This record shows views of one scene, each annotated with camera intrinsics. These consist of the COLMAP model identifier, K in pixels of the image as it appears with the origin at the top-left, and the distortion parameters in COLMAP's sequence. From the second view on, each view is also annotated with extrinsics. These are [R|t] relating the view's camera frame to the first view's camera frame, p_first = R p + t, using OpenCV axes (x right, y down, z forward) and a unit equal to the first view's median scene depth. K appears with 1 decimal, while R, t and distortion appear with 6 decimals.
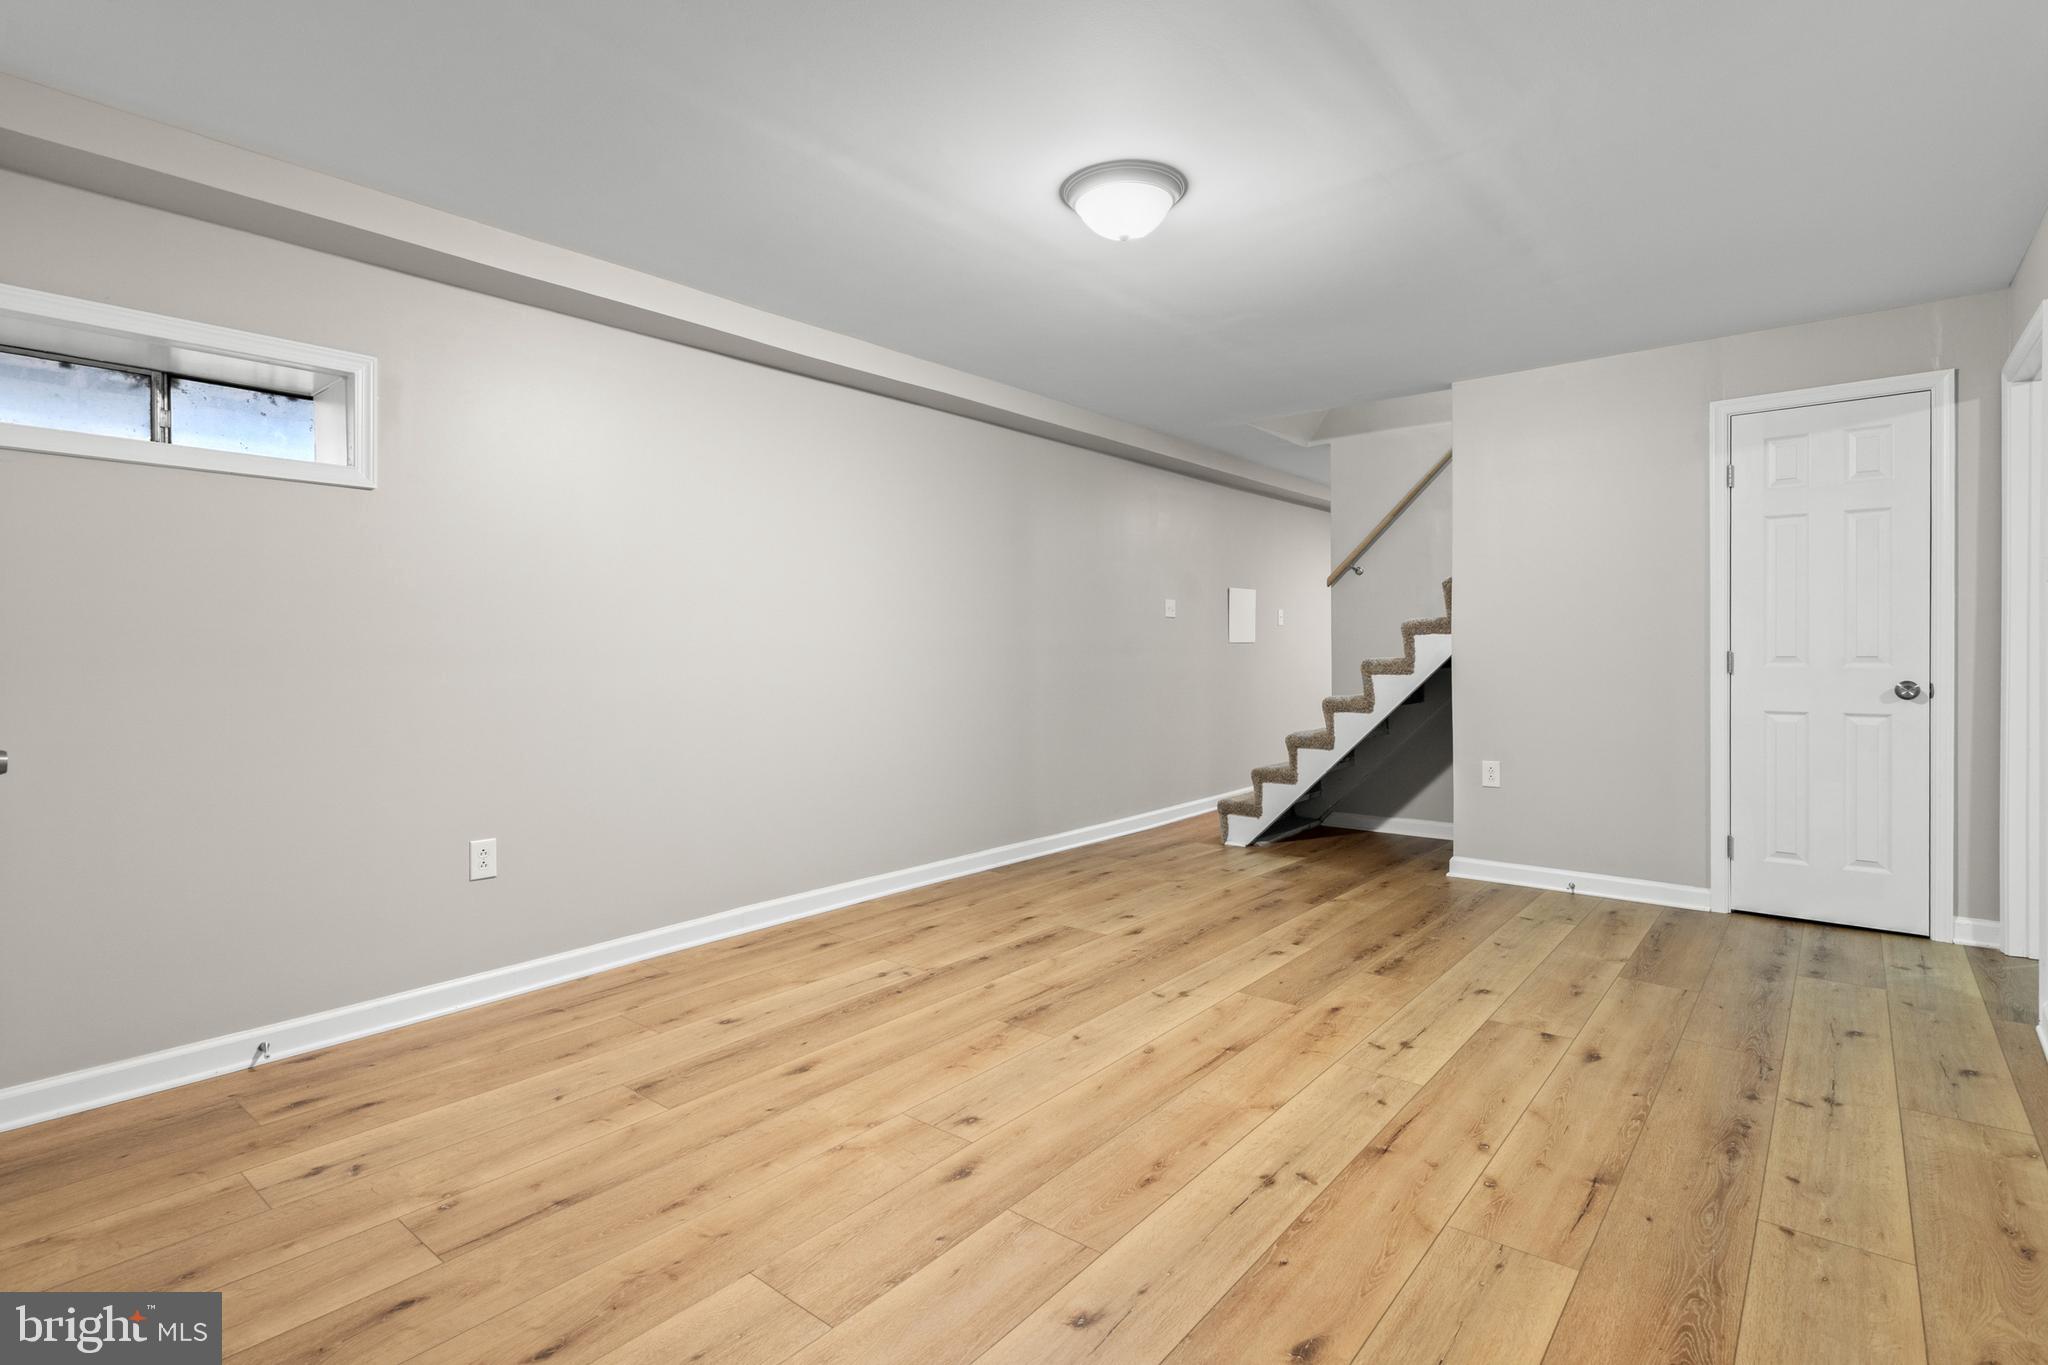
lens RADIAL K [[998.1, 0, 1024.3], [0, 998.1, 672.1], [0, 0, 1]] dist [-0.001302, -0.000235]
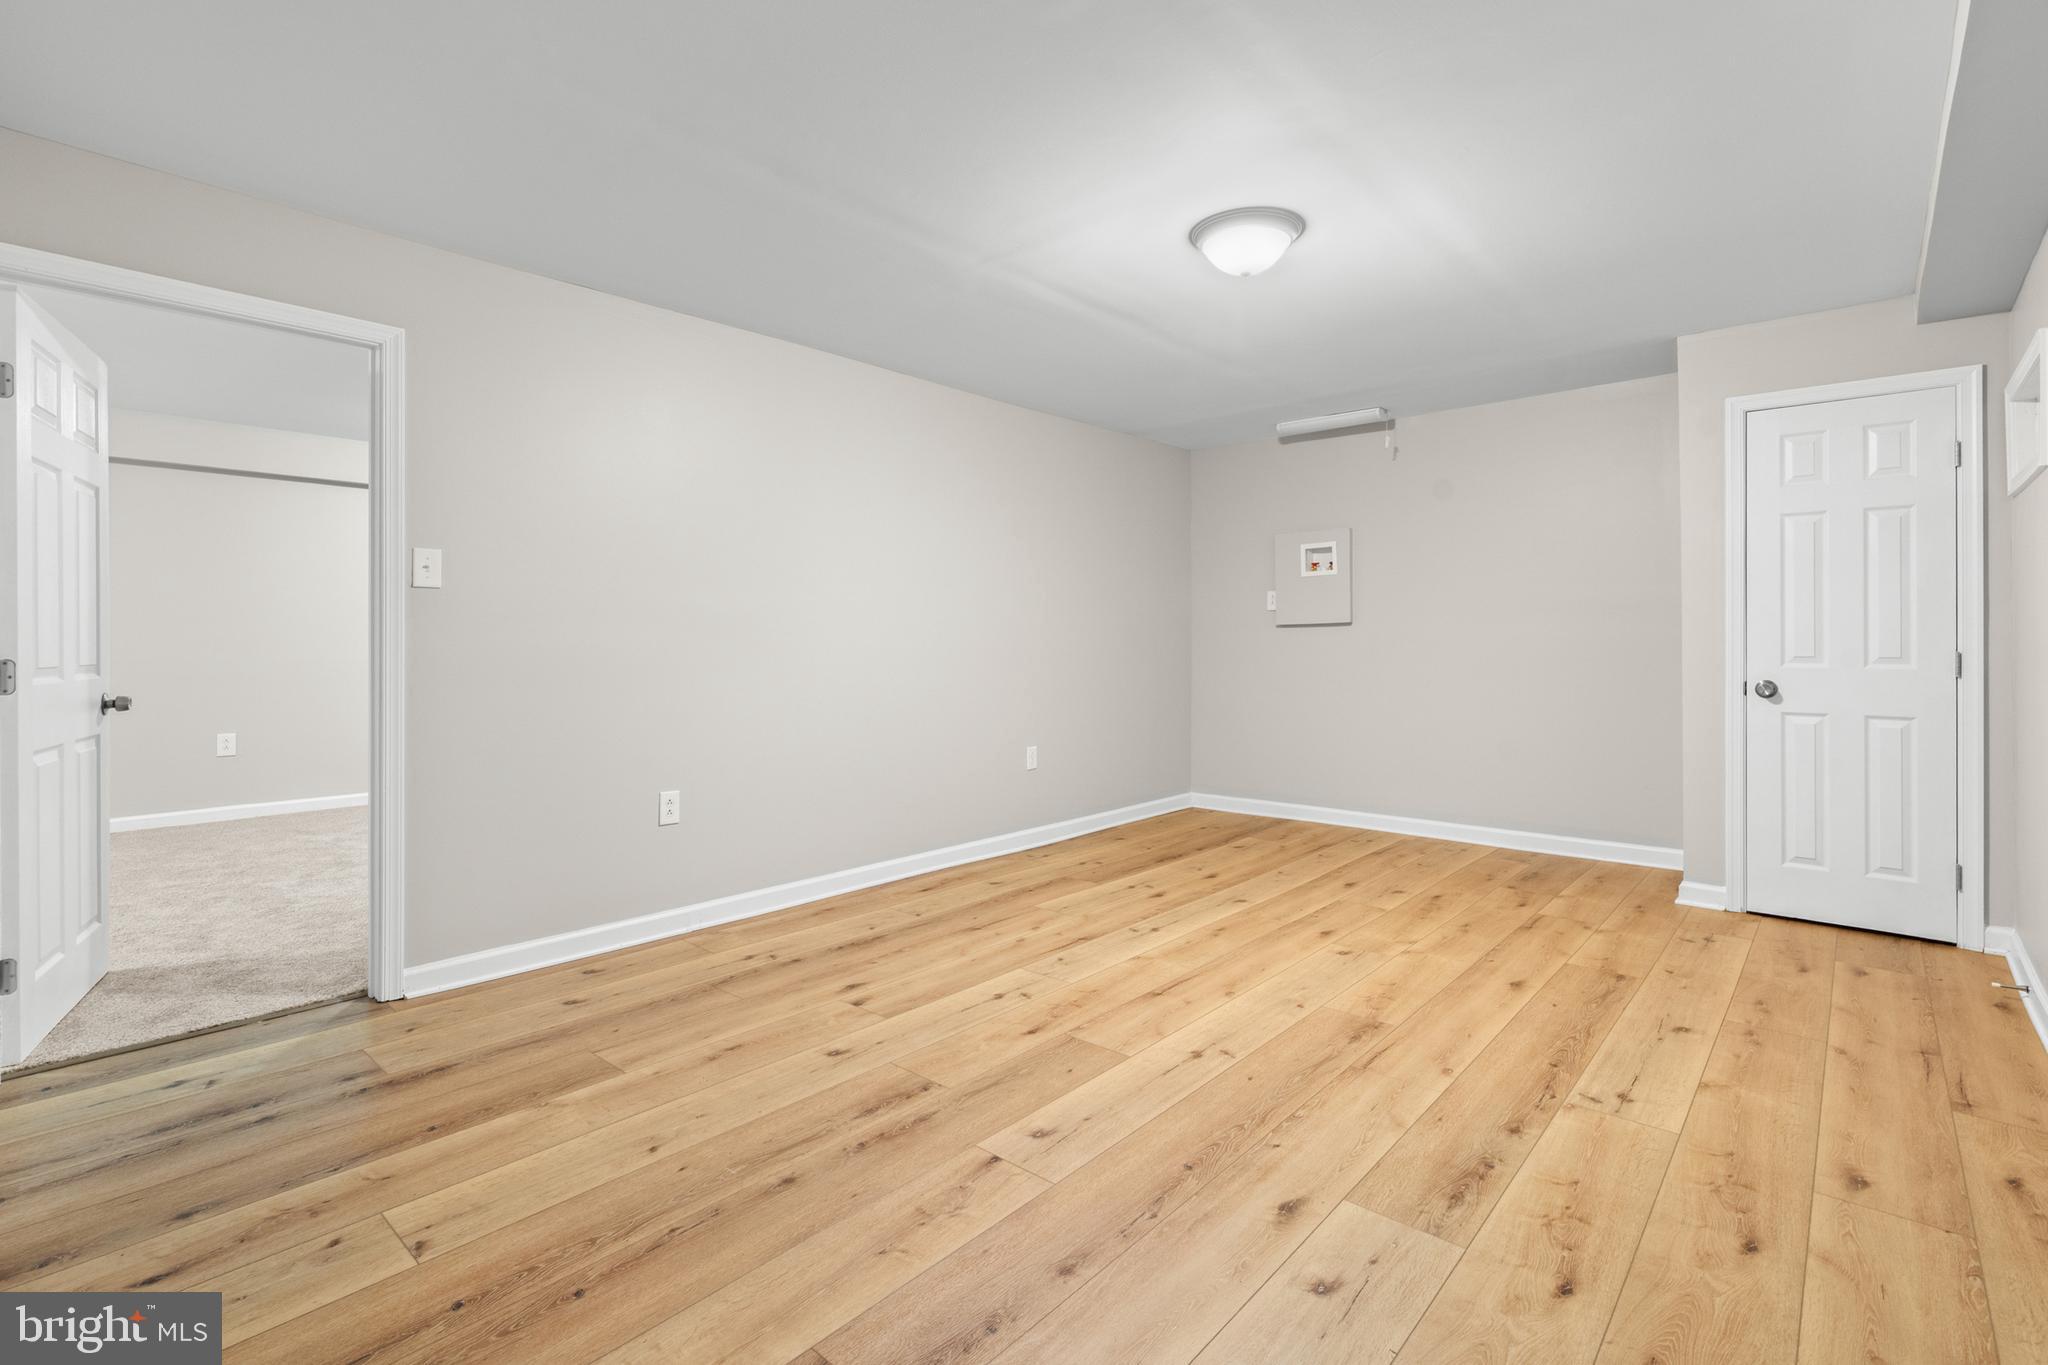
lens RADIAL K [[936.8, 0, 1018.3], [0, 936.8, 636.2], [0, 0, 1]] dist [-0.015081, 0.000171]
pose [[-0.998973, 0.009717, 0.044257, 0.296864], [0.010411, 0.999826, 0.015477, -0.044096], [-0.044099, 0.015922, -0.998900, 1.951506]]
